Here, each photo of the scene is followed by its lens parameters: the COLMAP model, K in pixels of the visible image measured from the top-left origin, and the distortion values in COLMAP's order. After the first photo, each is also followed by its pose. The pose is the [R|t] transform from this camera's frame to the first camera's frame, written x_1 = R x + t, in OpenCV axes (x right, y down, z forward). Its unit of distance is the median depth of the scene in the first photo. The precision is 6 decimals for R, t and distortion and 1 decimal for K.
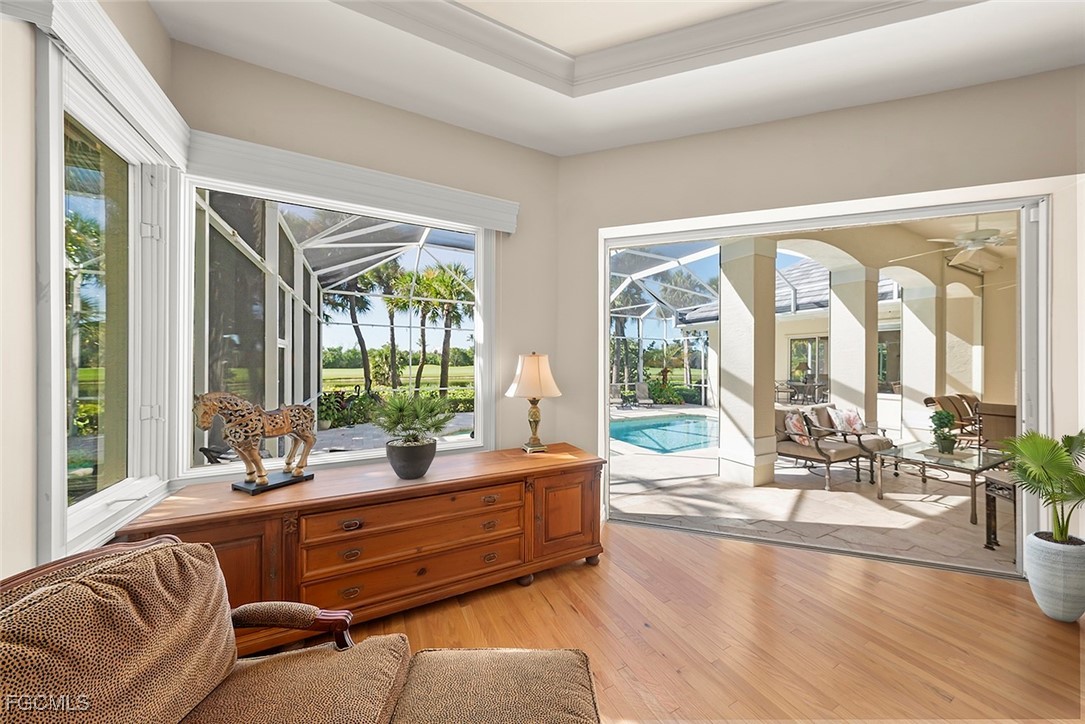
lens RADIAL K [[349.5, 0, 536.3], [0, 349.5, 363.7], [0, 0, 1]] dist [0.001524, 0.000099]
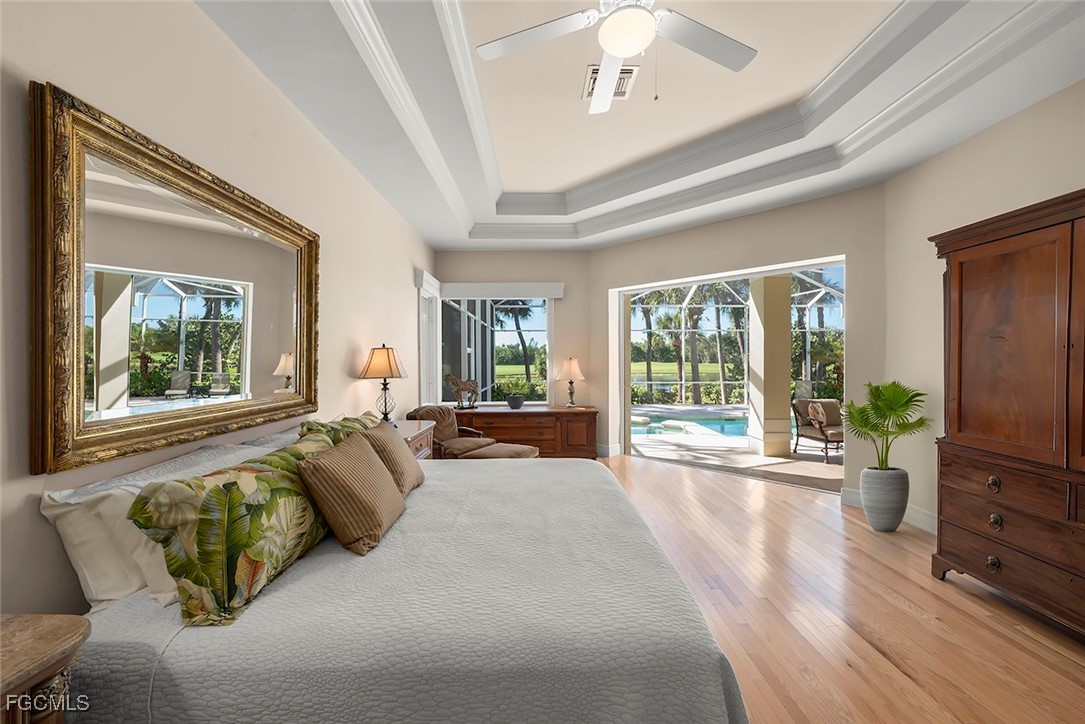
lens RADIAL K [[430.9, 0, 545.0], [0, 430.9, 359.9], [0, 0, 1]] dist [-0.000779, -0.000026]
pose [[0.895419, -0.006913, -0.445172, 0.345118], [0.008118, 0.999967, 0.000801, -0.009508], [0.445151, -0.004332, 0.895445, -0.459473]]
